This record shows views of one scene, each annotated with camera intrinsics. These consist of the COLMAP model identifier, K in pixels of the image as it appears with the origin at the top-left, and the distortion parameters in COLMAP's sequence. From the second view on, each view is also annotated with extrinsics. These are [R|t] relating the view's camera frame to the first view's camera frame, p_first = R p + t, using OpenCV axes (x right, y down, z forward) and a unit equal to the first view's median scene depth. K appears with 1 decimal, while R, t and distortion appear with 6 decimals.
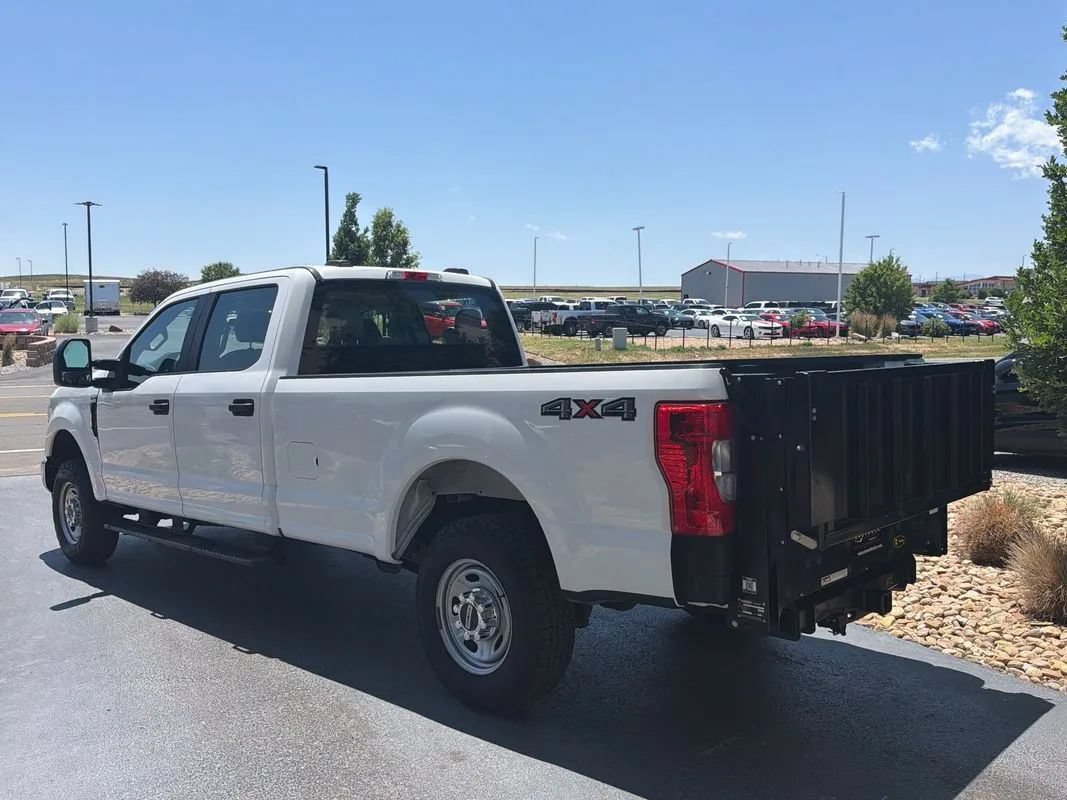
lens RADIAL K [[925.1, 0, 545.3], [0, 925.1, 403.0], [0, 0, 1]] dist [0.030558, -0.051119]
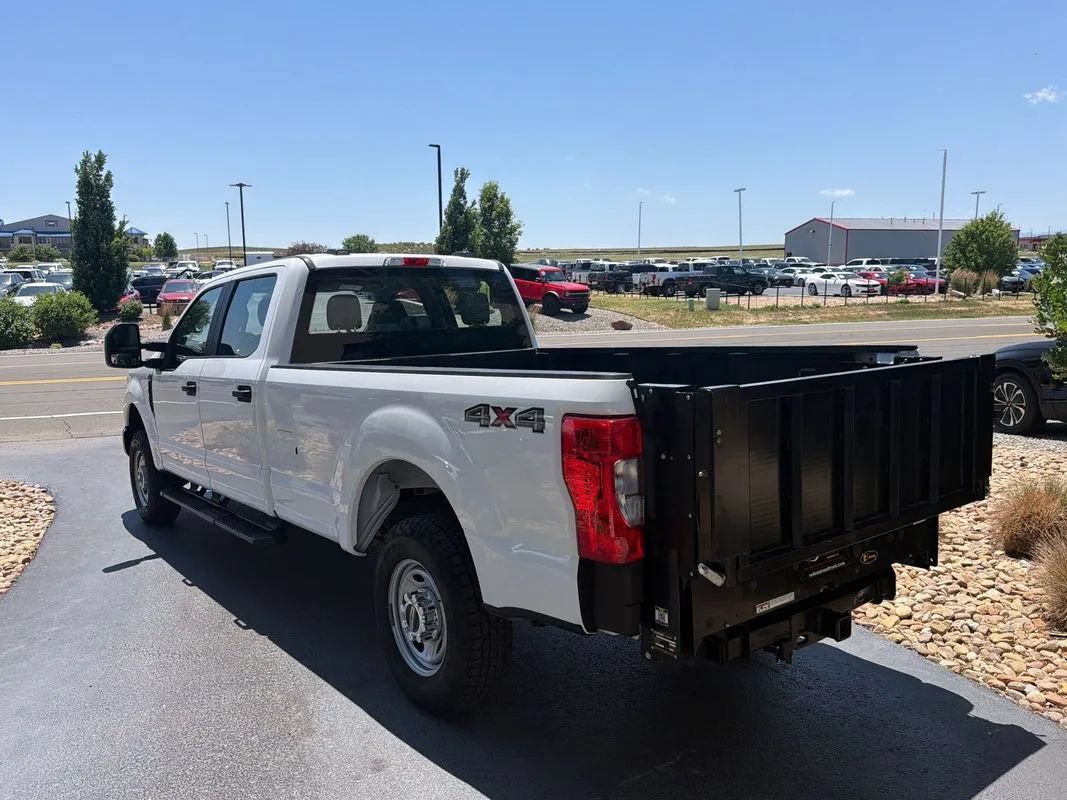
lens RADIAL K [[844.6, 0, 526.5], [0, 844.6, 404.6], [0, 0, 1]] dist [0.014970, -0.024699]
pose [[0.988538, 0.006957, -0.150809, 0.137272], [0.001630, 0.998387, 0.056743, -0.037963], [0.150961, -0.056339, 0.986933, 0.109901]]
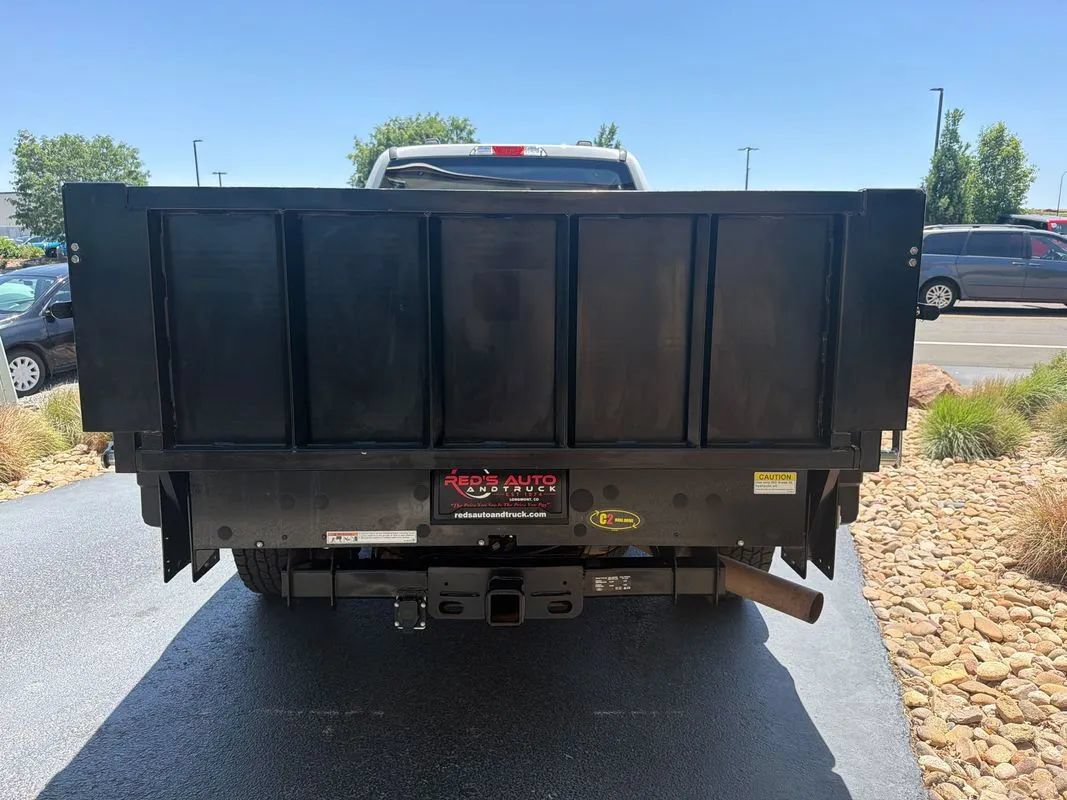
lens RADIAL K [[759.2, 0, 524.0], [0, 759.2, 391.3], [0, 0, 1]] dist [0.025733, -0.037713]
pose [[0.703192, 0.126423, -0.699671, 0.518412], [-0.058029, 0.990987, 0.120740, 0.015630], [0.708628, -0.044302, 0.704190, 0.507448]]
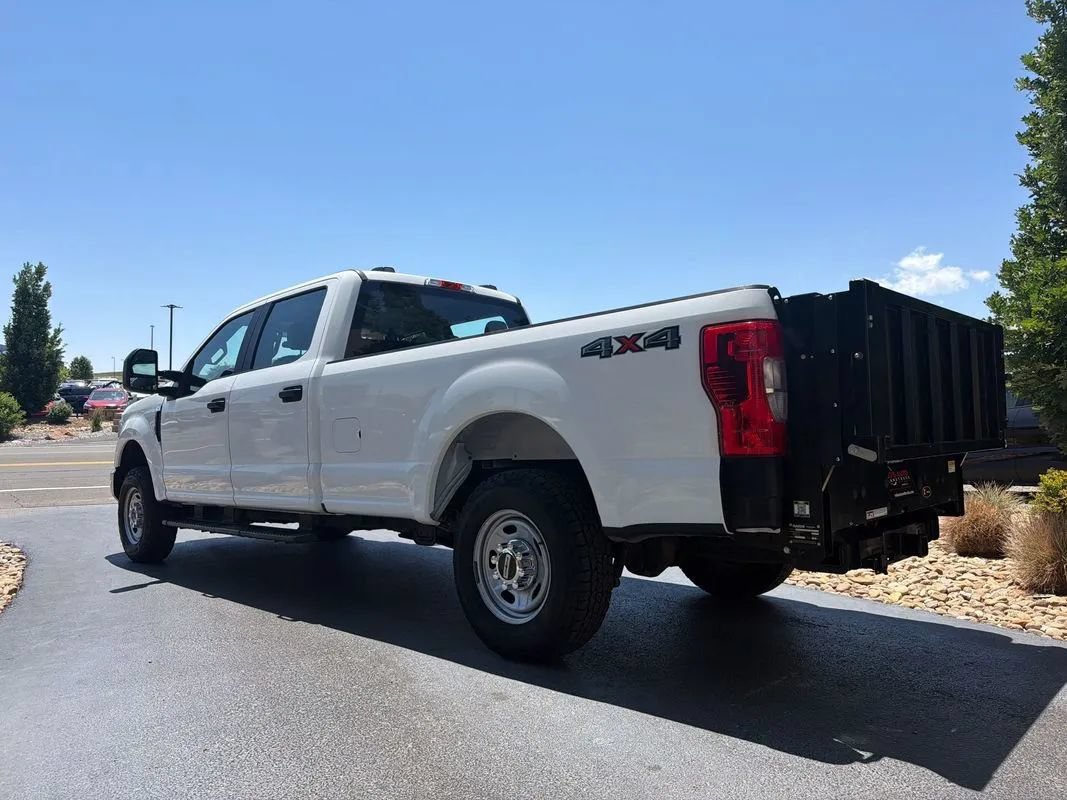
lens RADIAL K [[759.2, 0, 538.0], [0, 759.2, 405.4], [0, 0, 1]] dist [0.025733, -0.037713]
pose [[0.999992, 0.000414, -0.004067, -0.035690], [-0.000800, 0.995451, -0.095267, 0.106334], [0.004009, 0.095269, 0.995443, 0.120465]]
